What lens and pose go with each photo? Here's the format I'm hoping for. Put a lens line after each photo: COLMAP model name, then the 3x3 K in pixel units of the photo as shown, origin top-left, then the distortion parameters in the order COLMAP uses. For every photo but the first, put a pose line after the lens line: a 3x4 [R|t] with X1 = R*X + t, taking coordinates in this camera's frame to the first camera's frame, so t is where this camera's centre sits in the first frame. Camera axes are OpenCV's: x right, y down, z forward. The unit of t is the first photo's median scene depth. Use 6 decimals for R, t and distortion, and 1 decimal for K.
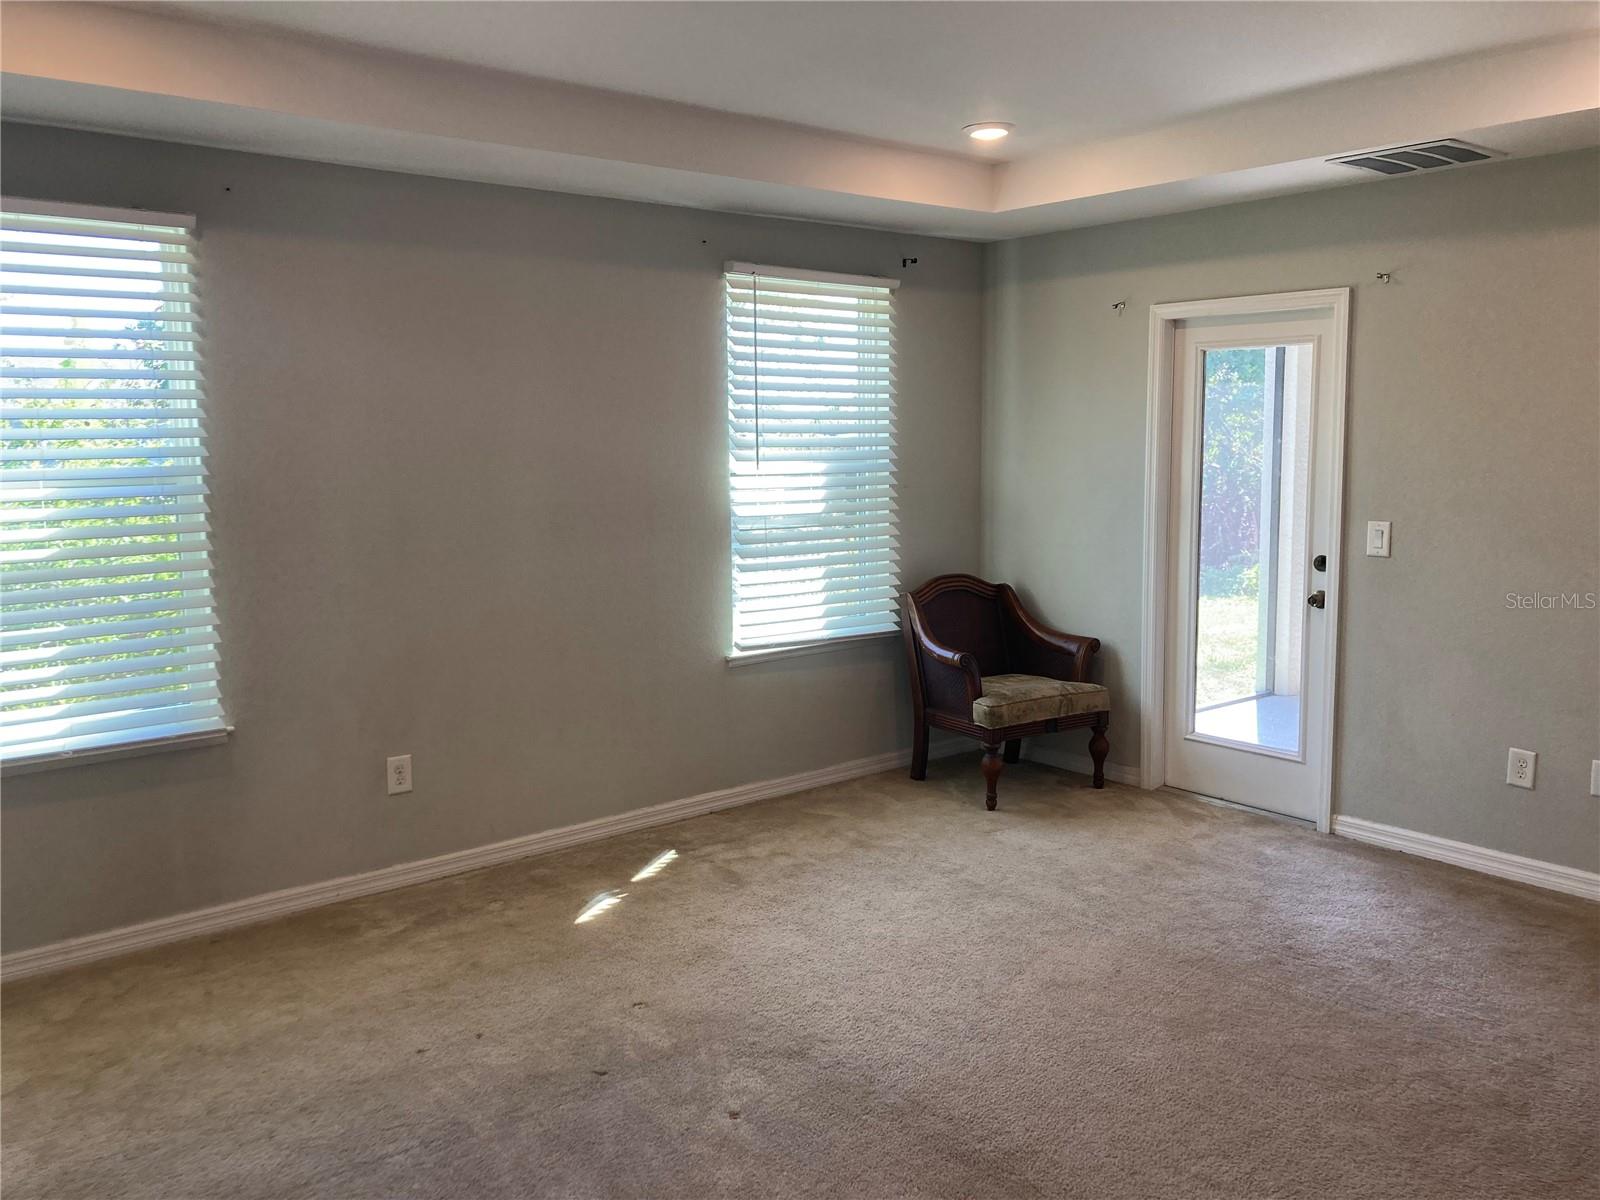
lens RADIAL K [[1308.4, 0, 805.4], [0, 1308.4, 598.5], [0, 0, 1]] dist [0.051304, -0.045096]
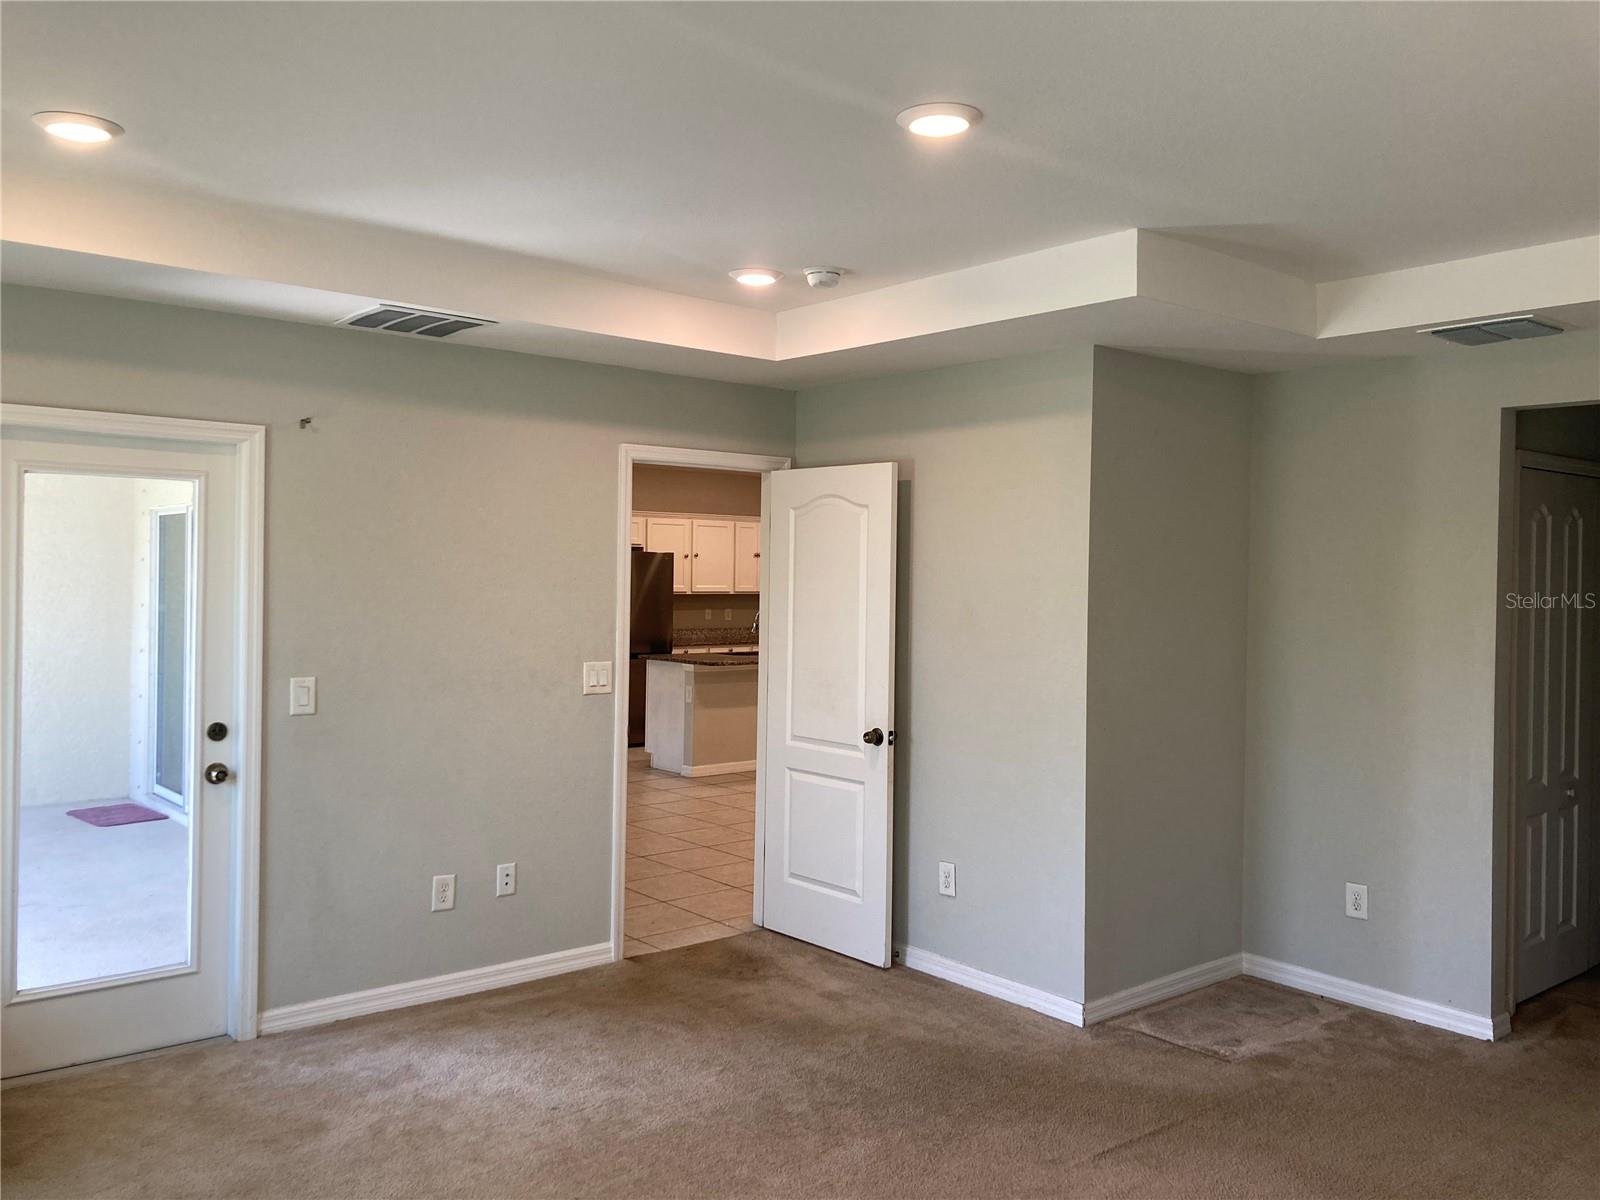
lens RADIAL K [[1308.4, 0, 799.8], [0, 1308.4, 599.6], [0, 0, 1]] dist [0.051304, -0.045096]
pose [[0.000905, -0.009620, 0.999953, -0.514260], [0.112814, 0.993571, 0.009457, -0.084189], [-0.993616, 0.112800, 0.001985, 0.654303]]
